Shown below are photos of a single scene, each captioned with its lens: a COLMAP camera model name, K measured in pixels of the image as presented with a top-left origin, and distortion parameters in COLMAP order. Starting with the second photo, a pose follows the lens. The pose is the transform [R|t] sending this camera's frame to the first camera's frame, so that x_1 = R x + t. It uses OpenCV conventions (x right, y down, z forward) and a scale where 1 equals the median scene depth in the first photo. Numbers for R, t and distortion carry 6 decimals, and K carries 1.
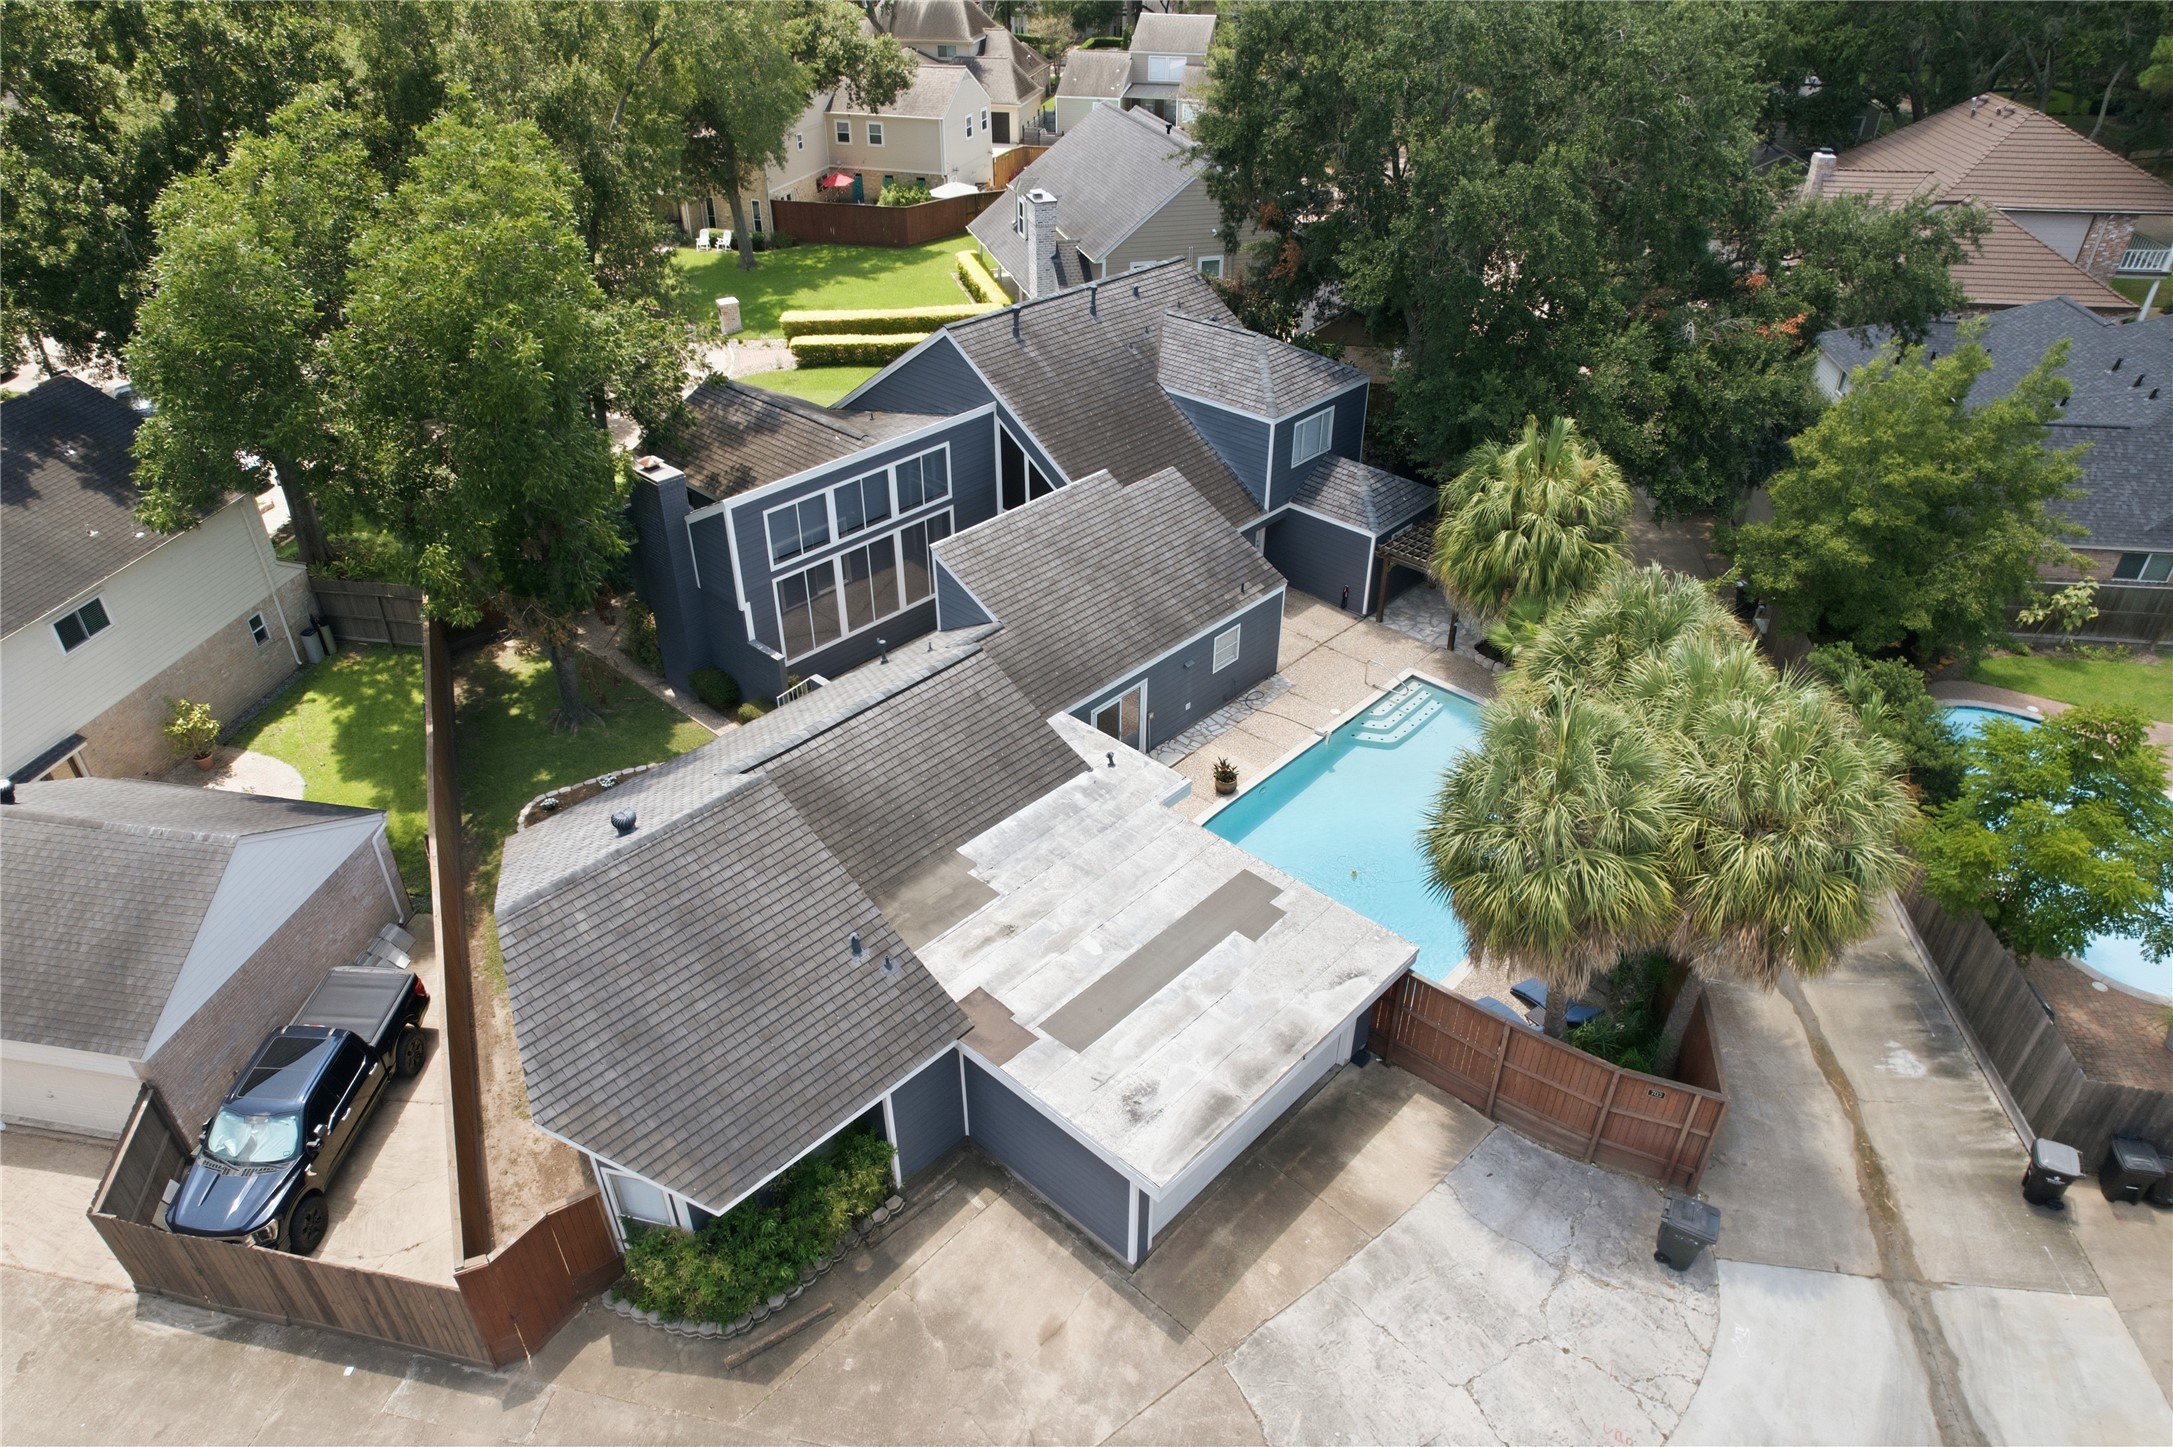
lens RADIAL K [[1369.5, 0, 1066.5], [0, 1369.5, 730.6], [0, 0, 1]] dist [-0.046066, 0.016147]
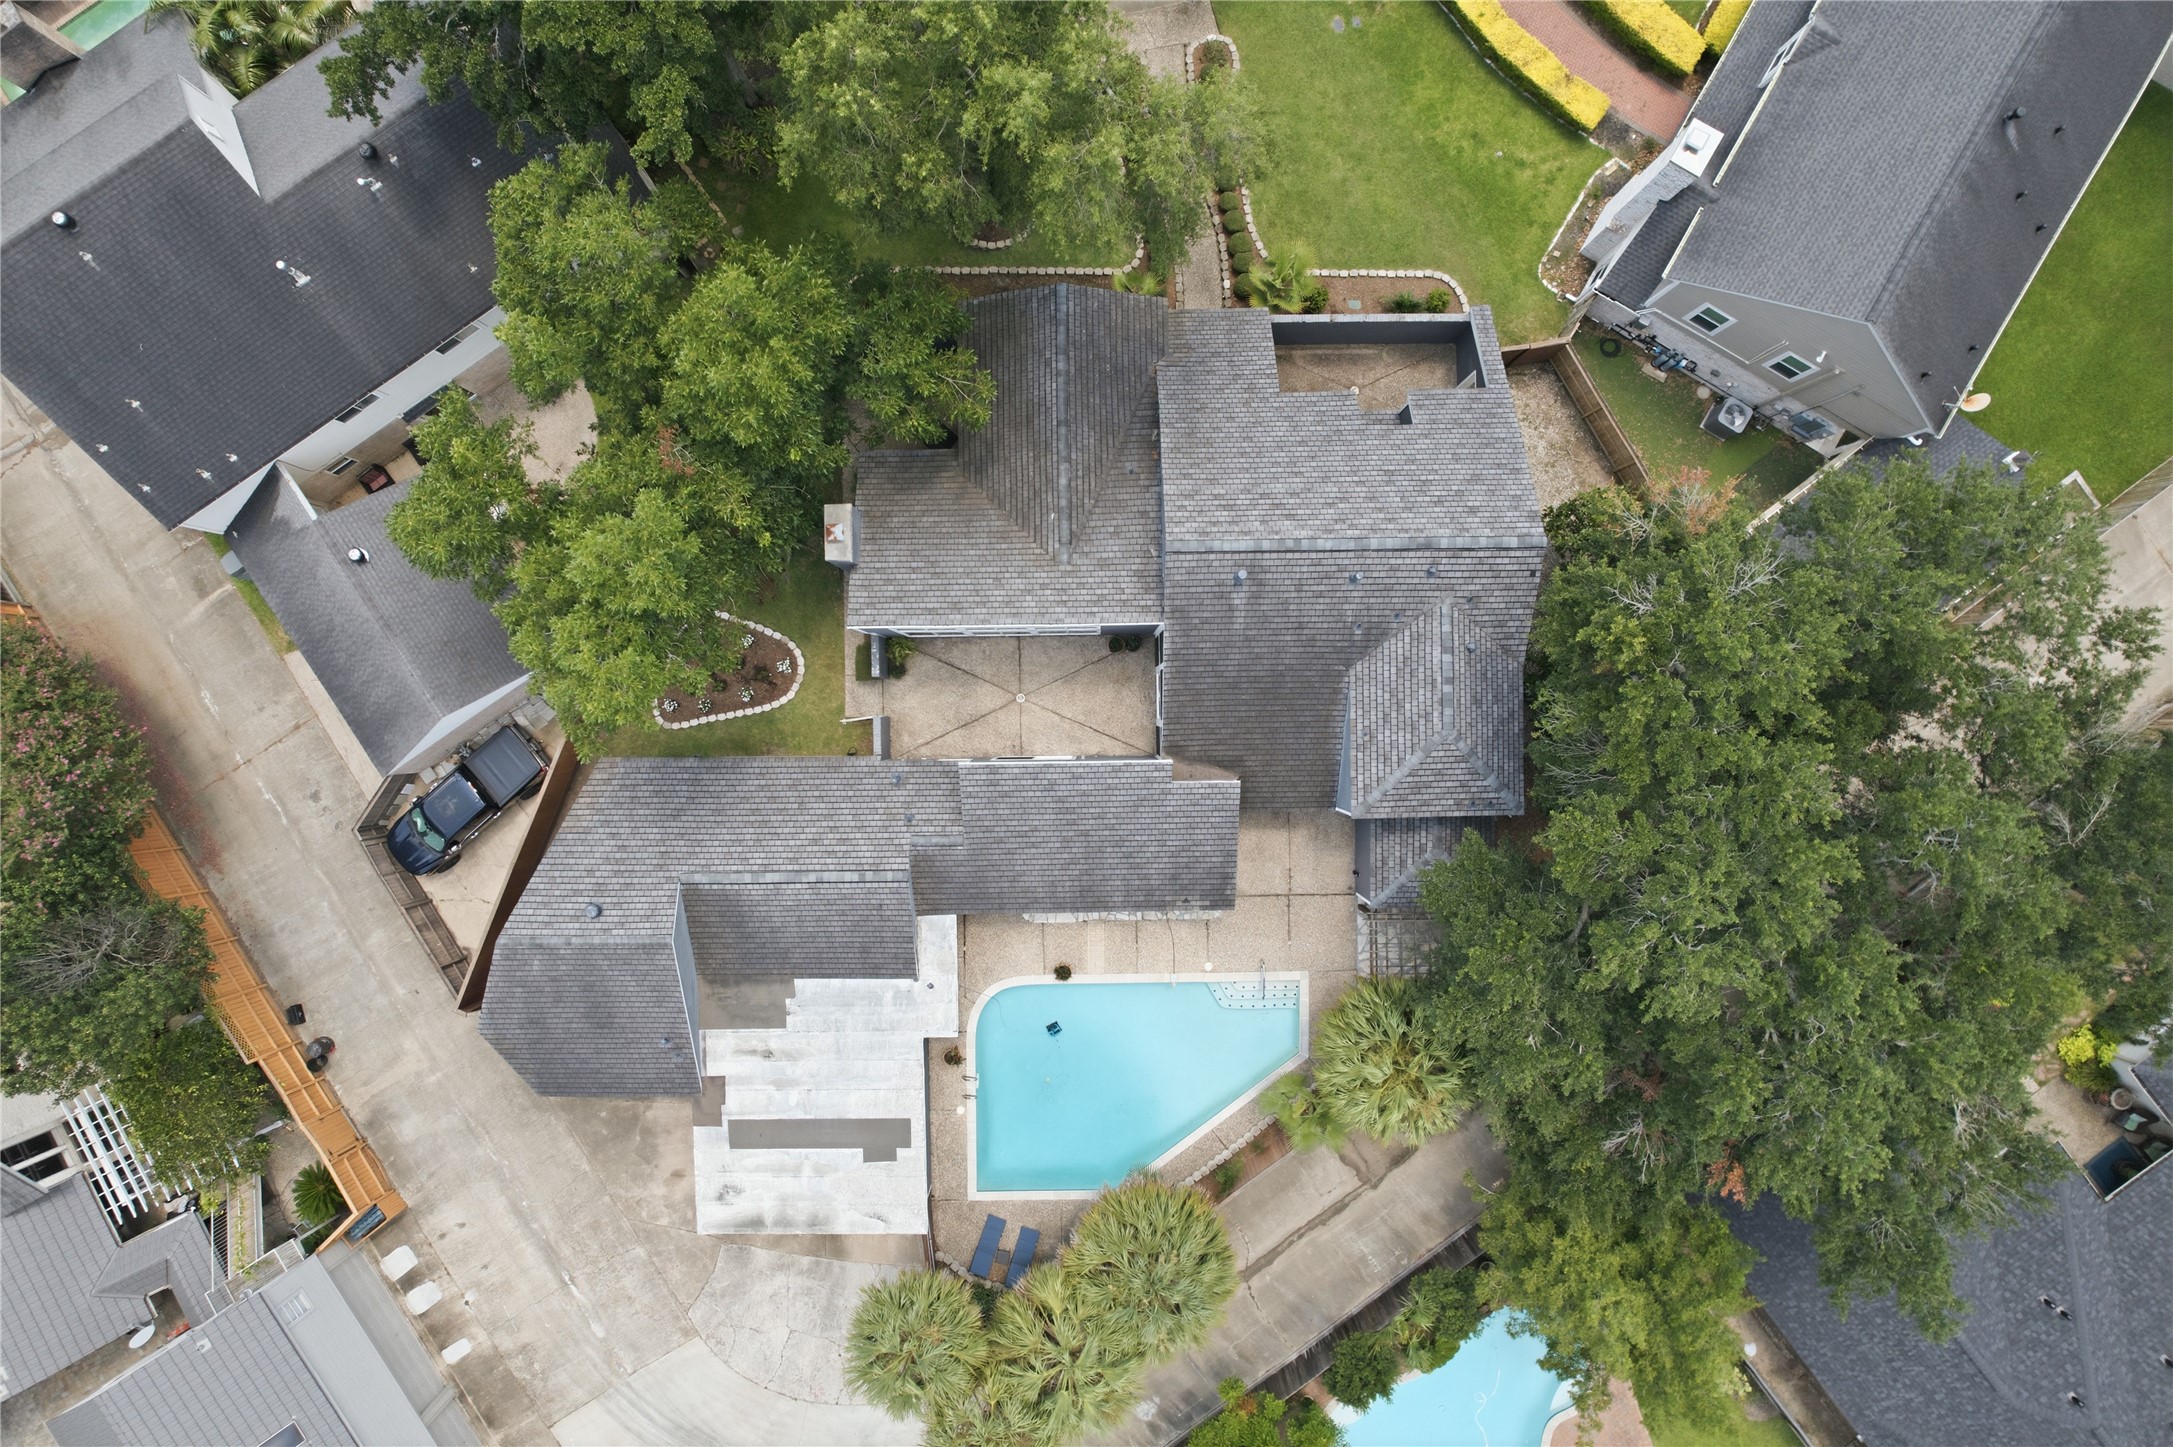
lens RADIAL K [[1369.5, 0, 1089.5], [0, 1369.5, 702.9], [0, 0, 1]] dist [-0.046066, 0.016147]
pose [[0.701763, 0.712401, 0.003817, -0.077418], [-0.397463, 0.387070, 0.831986, -1.541616], [0.591230, -0.585373, 0.554784, 0.539325]]
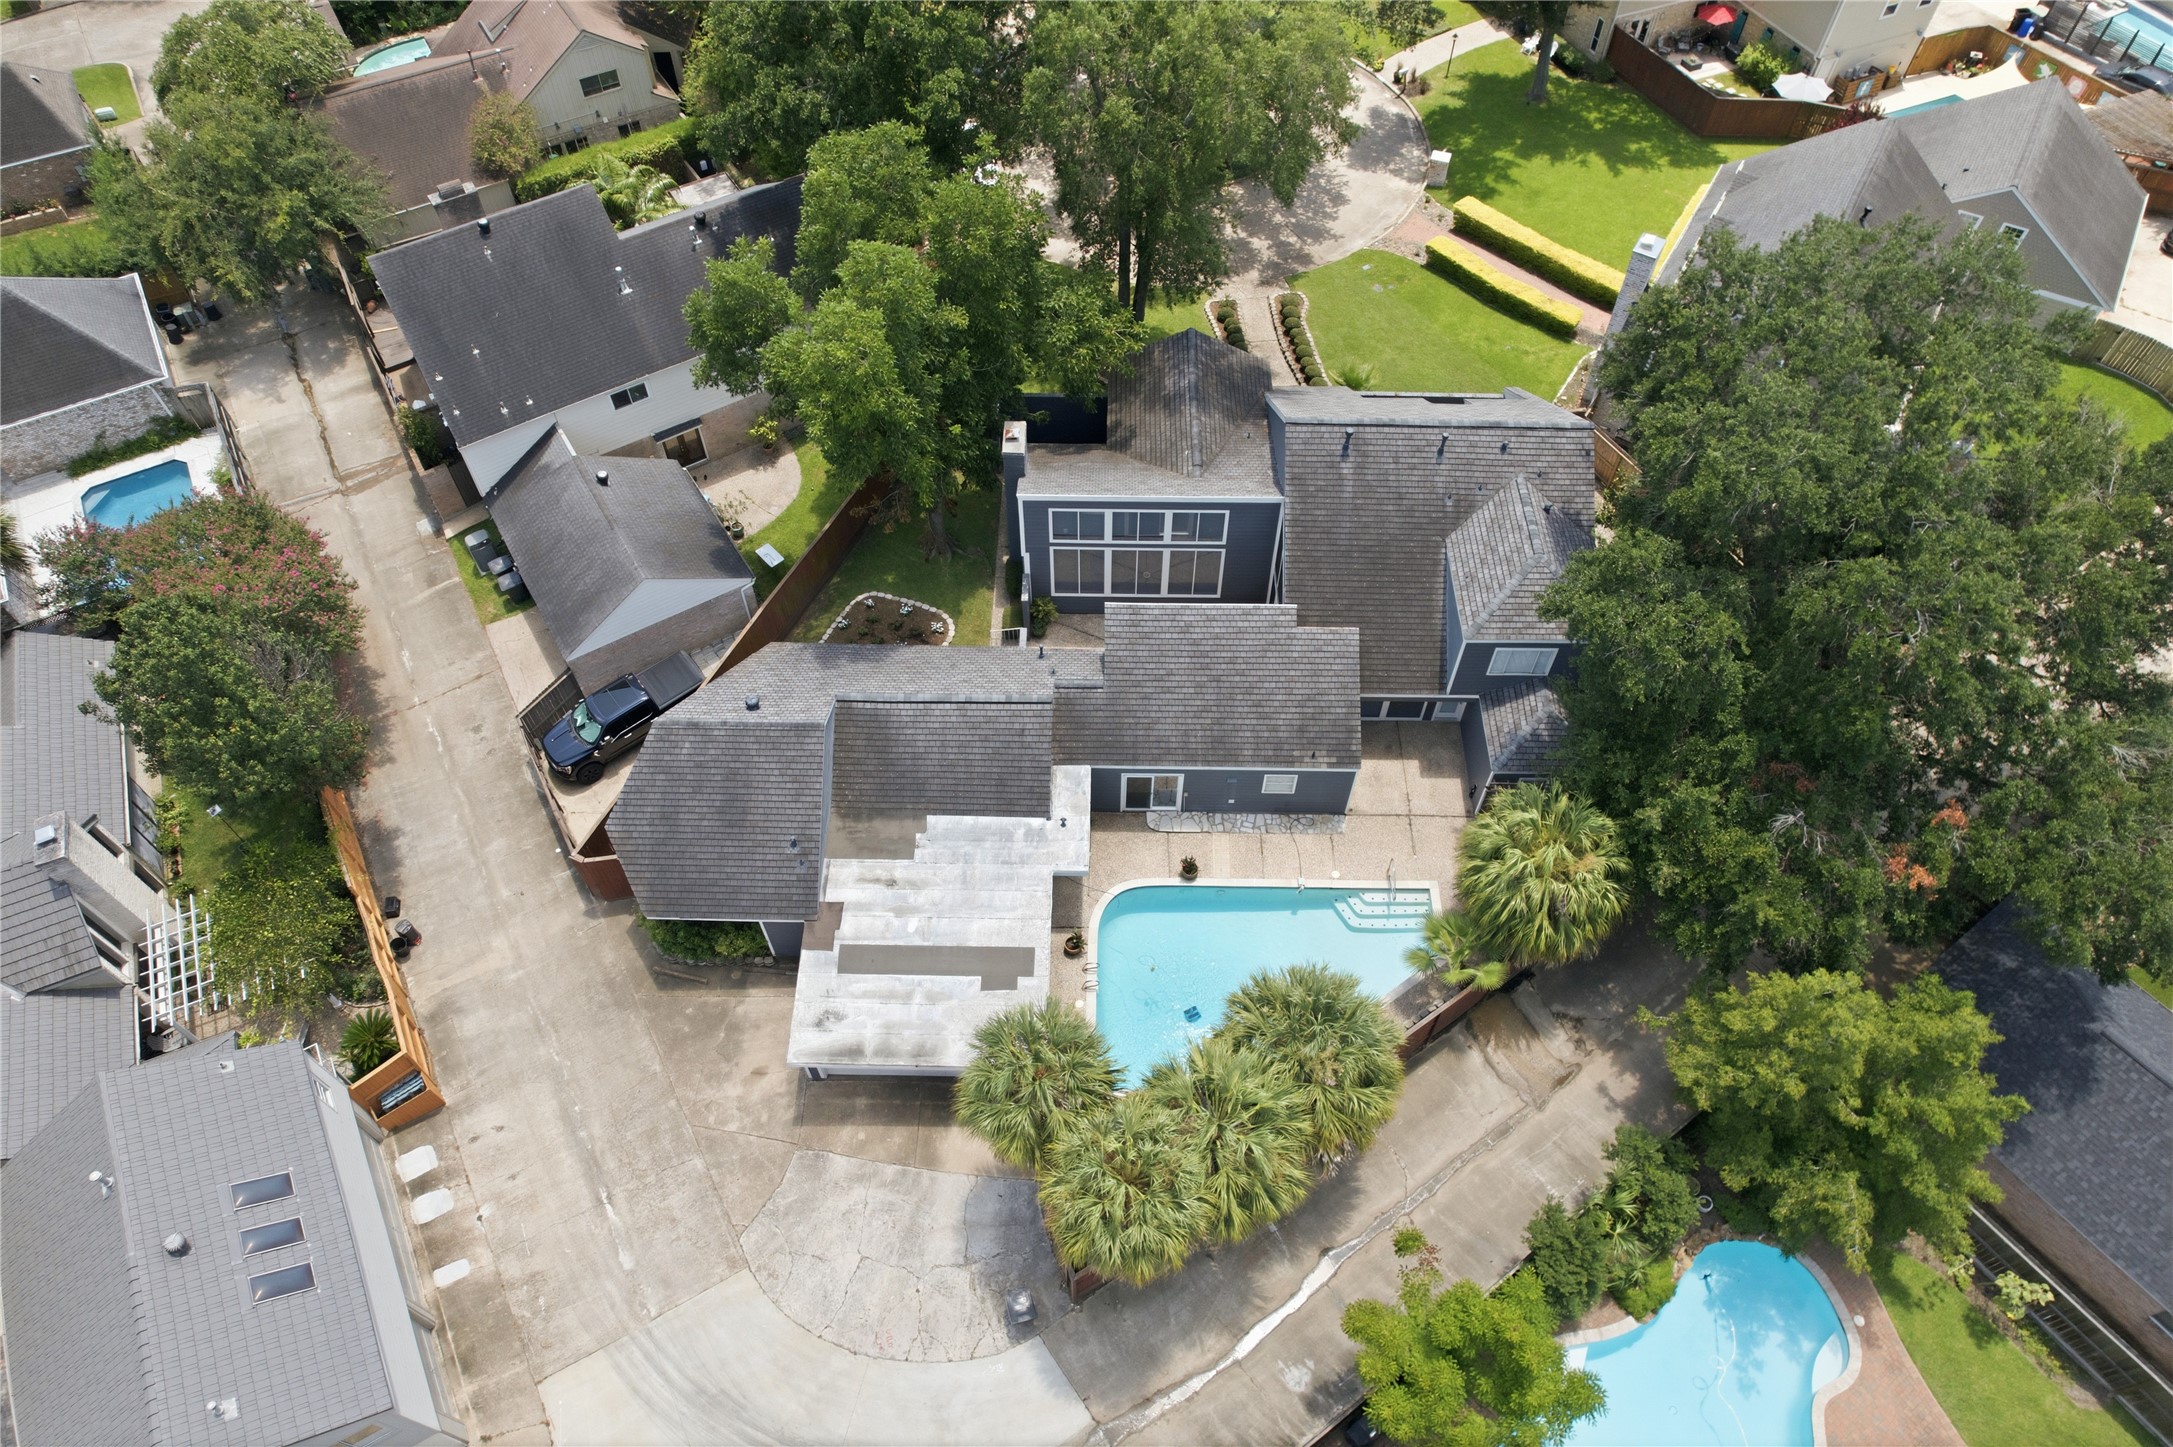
lens RADIAL K [[1369.5, 0, 1089.7], [0, 1369.5, 715.6], [0, 0, 1]] dist [-0.046066, 0.016147]
pose [[0.679390, 0.594449, -0.430186, 0.686549], [-0.411339, 0.794020, 0.447585, -0.823076], [0.607643, -0.127132, 0.783969, -0.113170]]
